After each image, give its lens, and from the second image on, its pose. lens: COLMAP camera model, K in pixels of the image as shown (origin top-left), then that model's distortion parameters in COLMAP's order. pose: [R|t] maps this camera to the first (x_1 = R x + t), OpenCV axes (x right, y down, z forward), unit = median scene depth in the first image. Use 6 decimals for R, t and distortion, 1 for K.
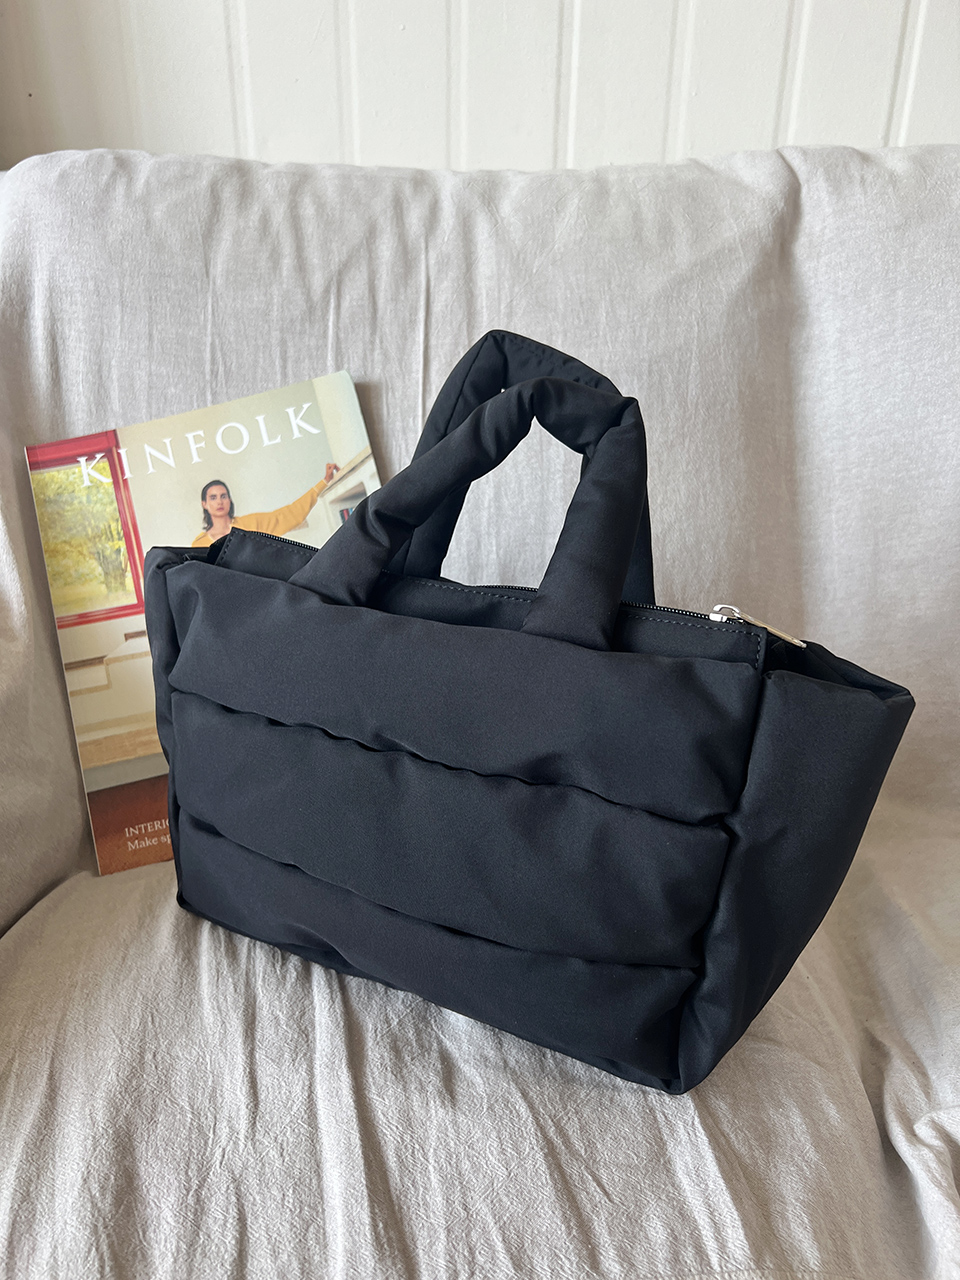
lens RADIAL K [[990.5, 0, 486.9], [0, 990.5, 636.2], [0, 0, 1]] dist [0.008588, -0.030170]
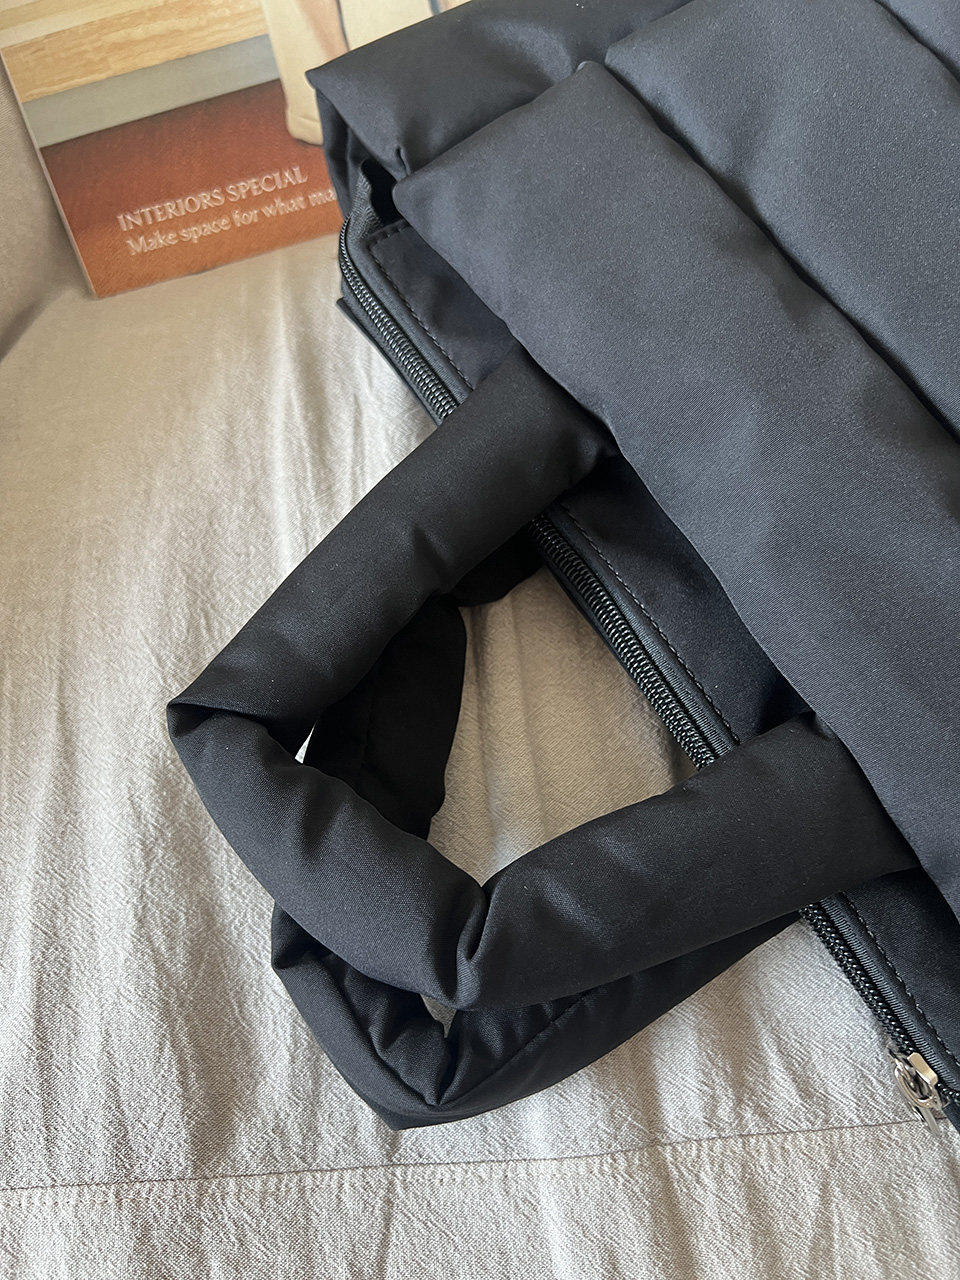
lens RADIAL K [[990.5, 0, 497.2], [0, 990.5, 638.4], [0, 0, 1]] dist [0.008588, -0.030170]
pose [[0.997085, 0.066465, -0.037466, -0.090489], [-0.024912, 0.747747, 0.663516, -0.013158], [0.072116, -0.660649, 0.747223, 0.367101]]
